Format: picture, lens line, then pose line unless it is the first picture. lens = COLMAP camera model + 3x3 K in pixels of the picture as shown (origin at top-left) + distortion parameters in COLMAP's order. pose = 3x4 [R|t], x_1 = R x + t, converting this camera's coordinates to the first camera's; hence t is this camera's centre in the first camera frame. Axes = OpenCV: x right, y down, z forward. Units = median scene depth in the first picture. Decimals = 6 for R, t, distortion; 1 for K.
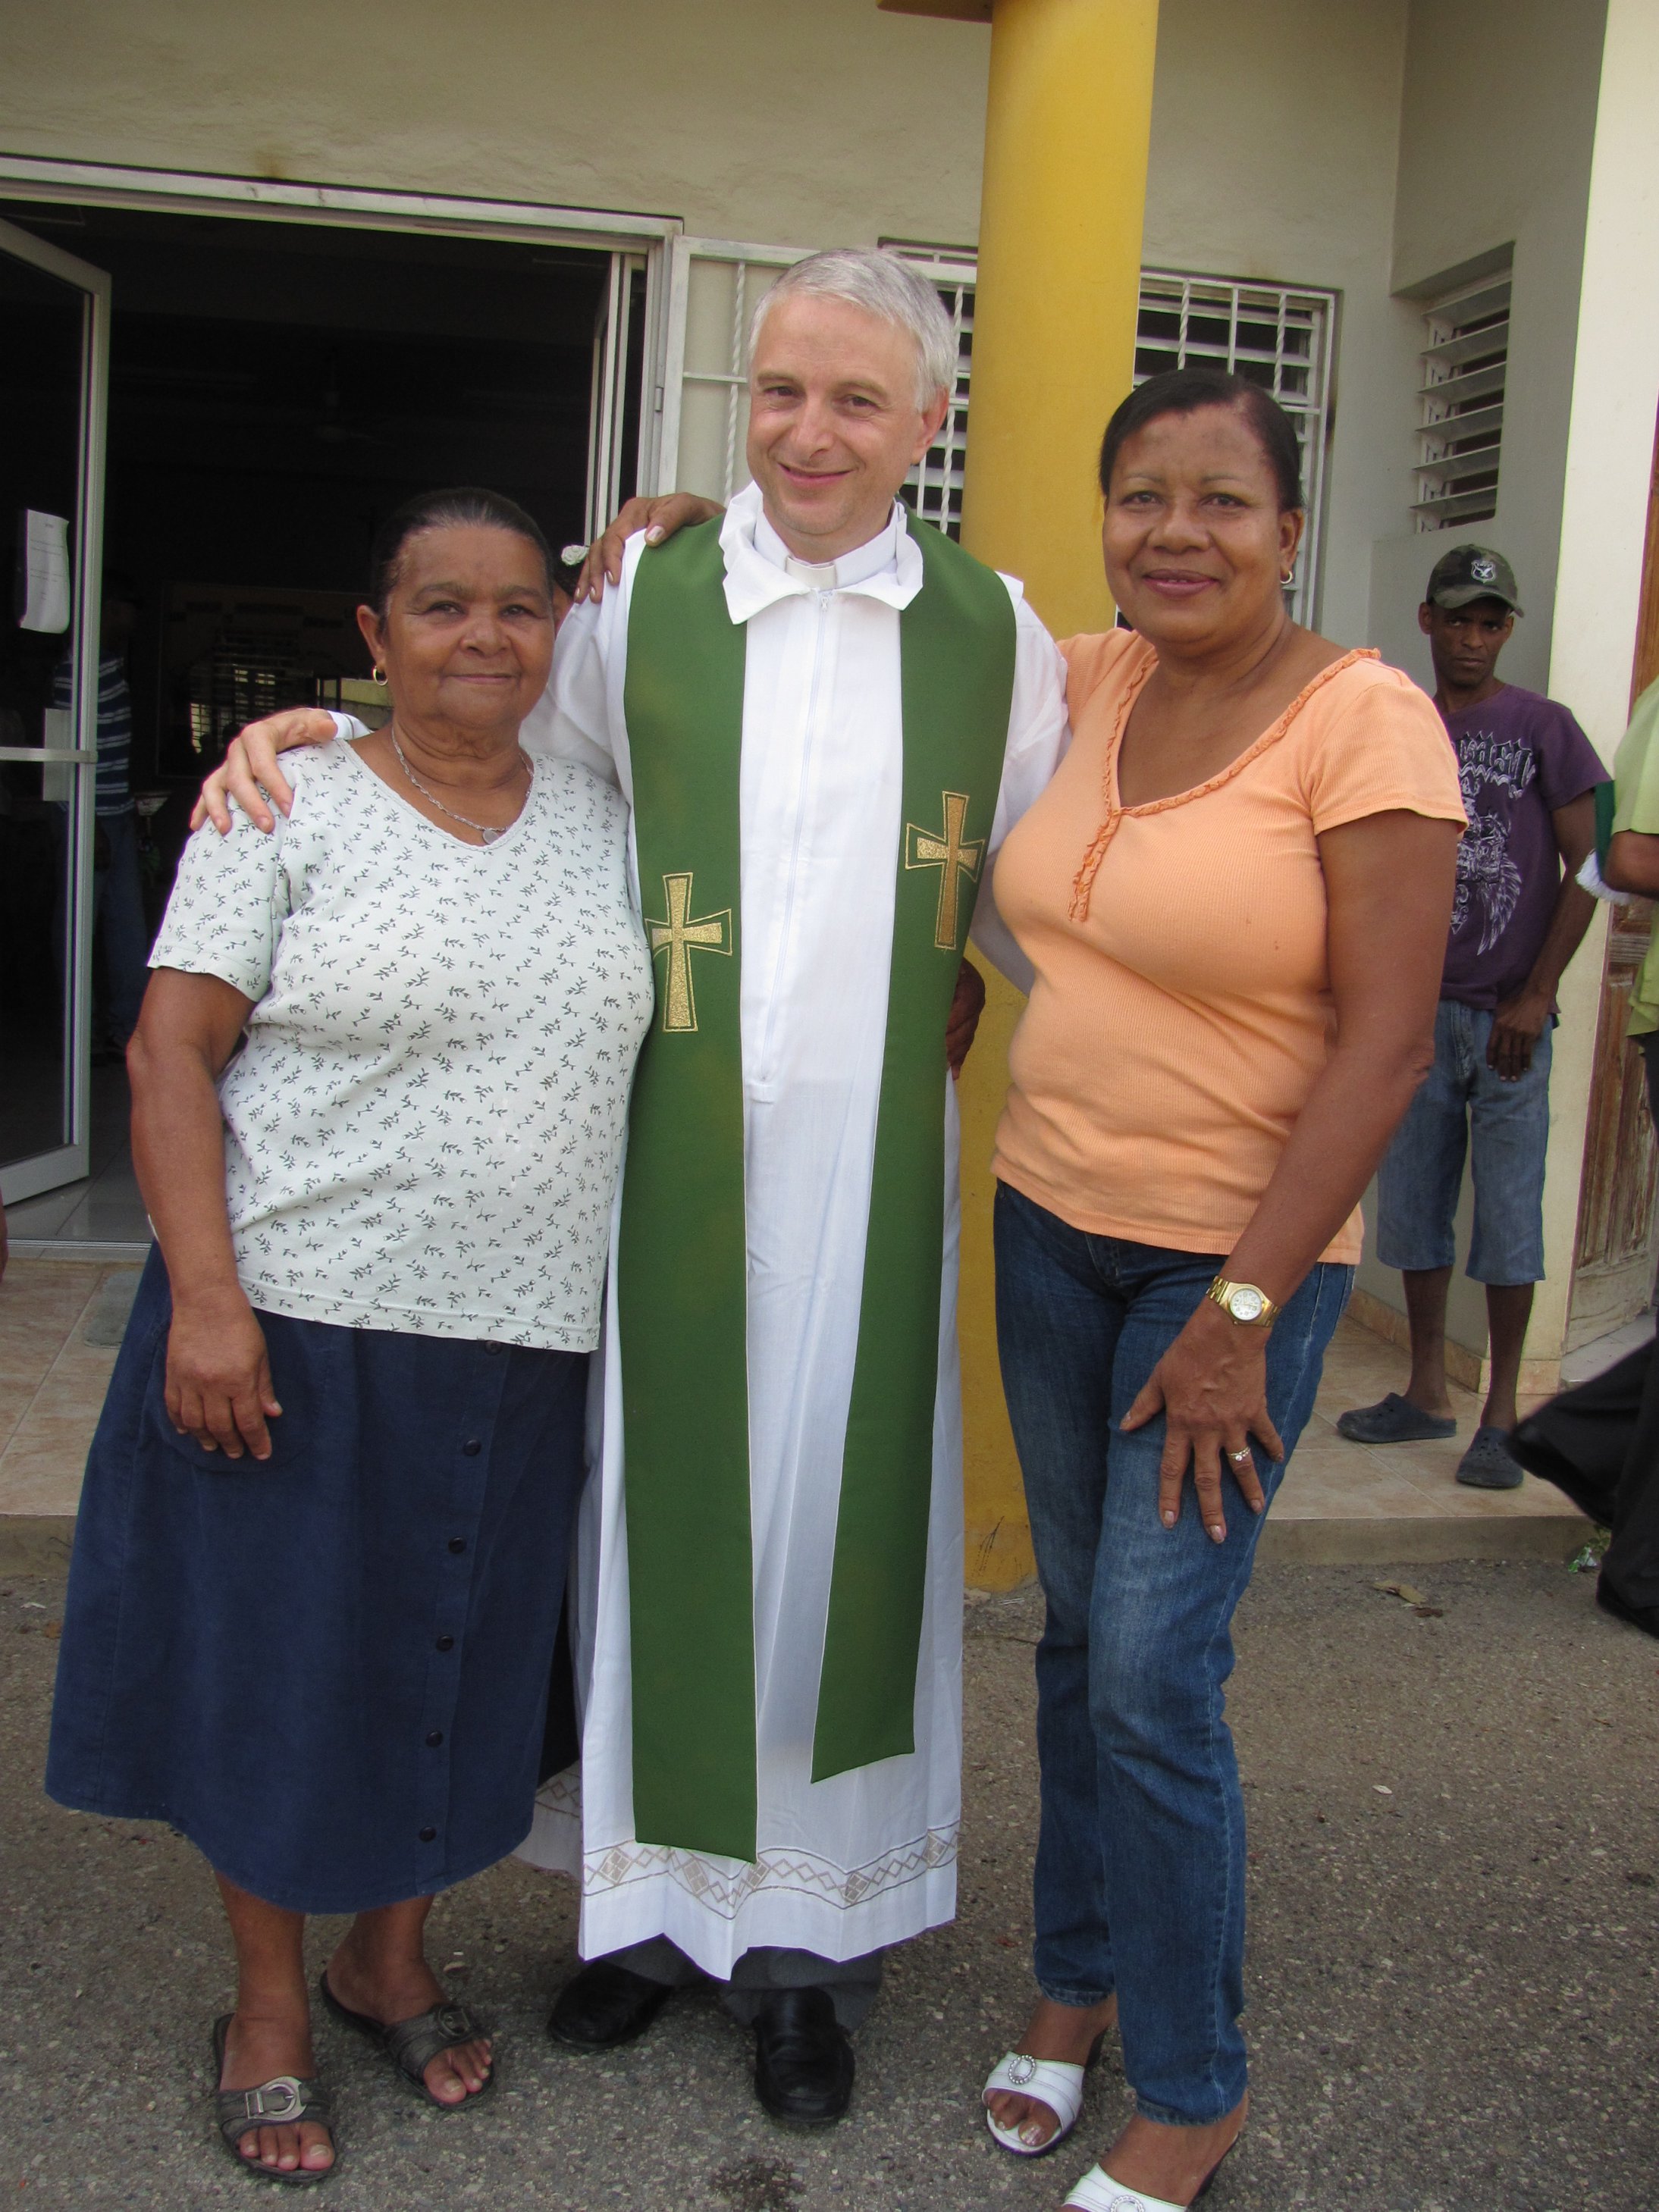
lens RADIAL K [[2321.7, 0, 826.2], [0, 2321.7, 1139.3], [0, 0, 1]] dist [-0.217318, 0.266730]
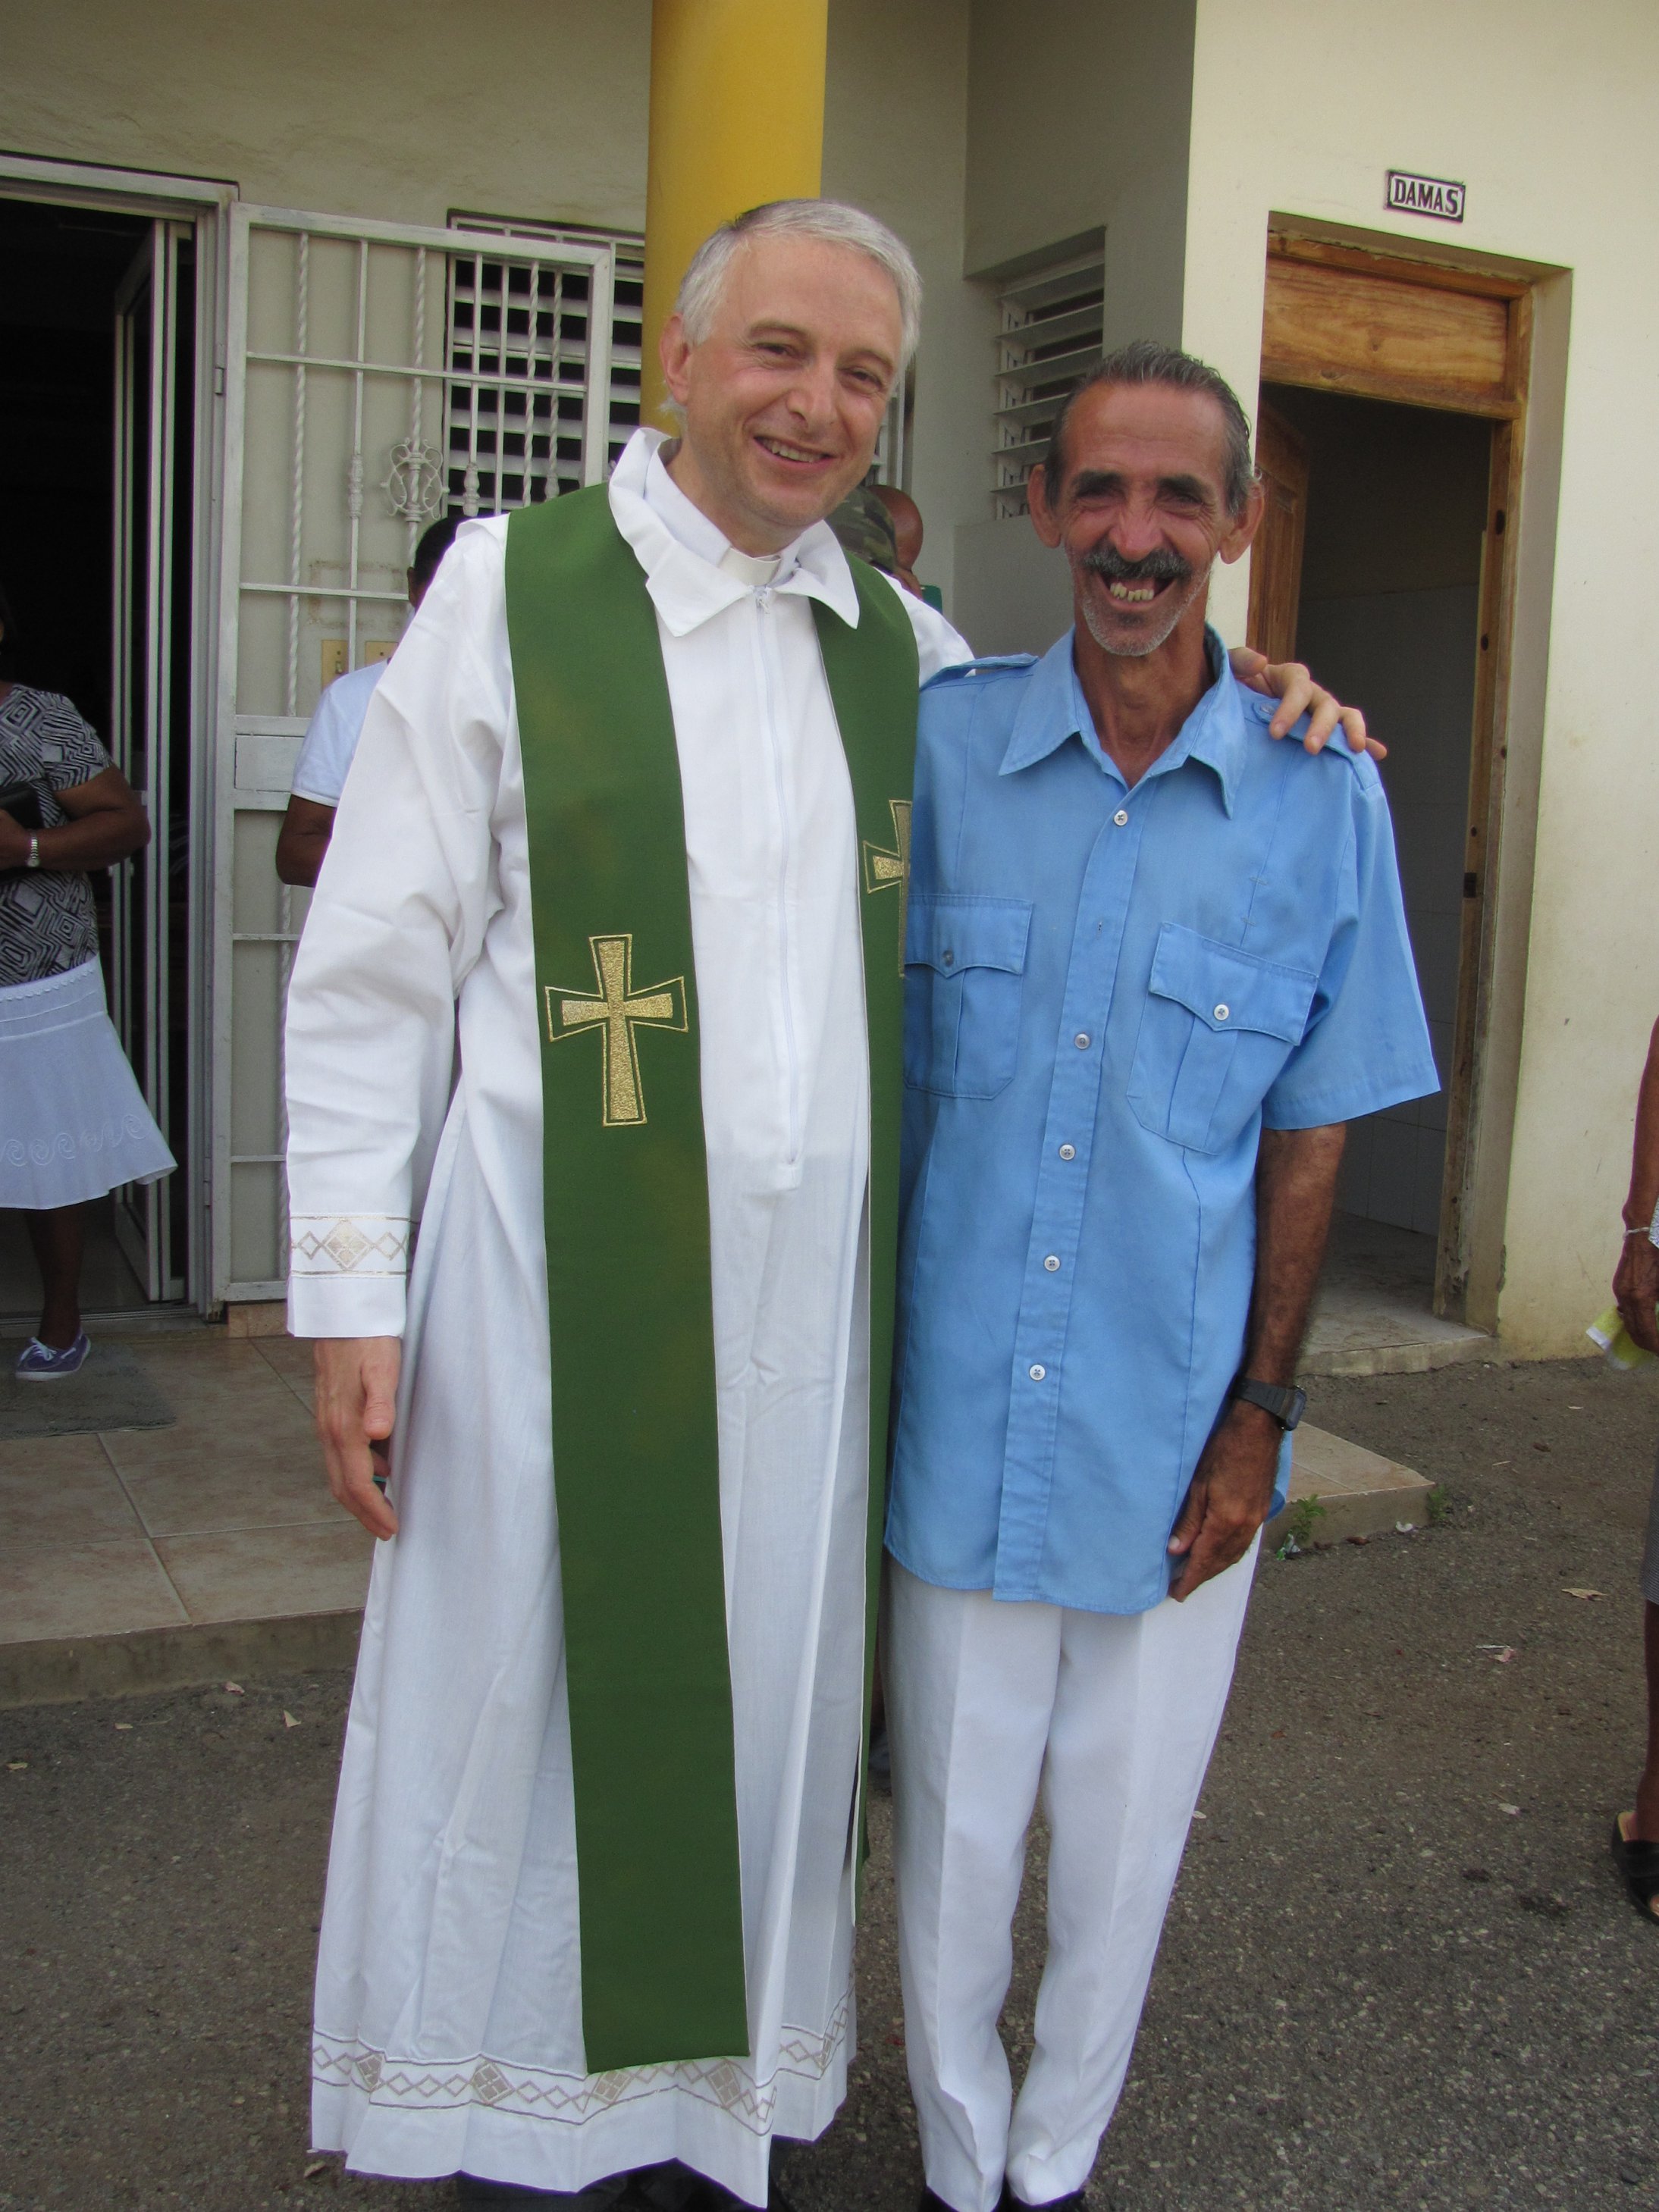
lens RADIAL K [[2321.7, 0, 826.2], [0, 2321.7, 1139.3], [0, 0, 1]] dist [-0.217318, 0.266730]
pose [[0.967210, -0.061666, 0.246378, -0.151141], [0.060213, 0.998095, 0.013435, -0.029671], [-0.246737, 0.001841, 0.969081, 0.103714]]
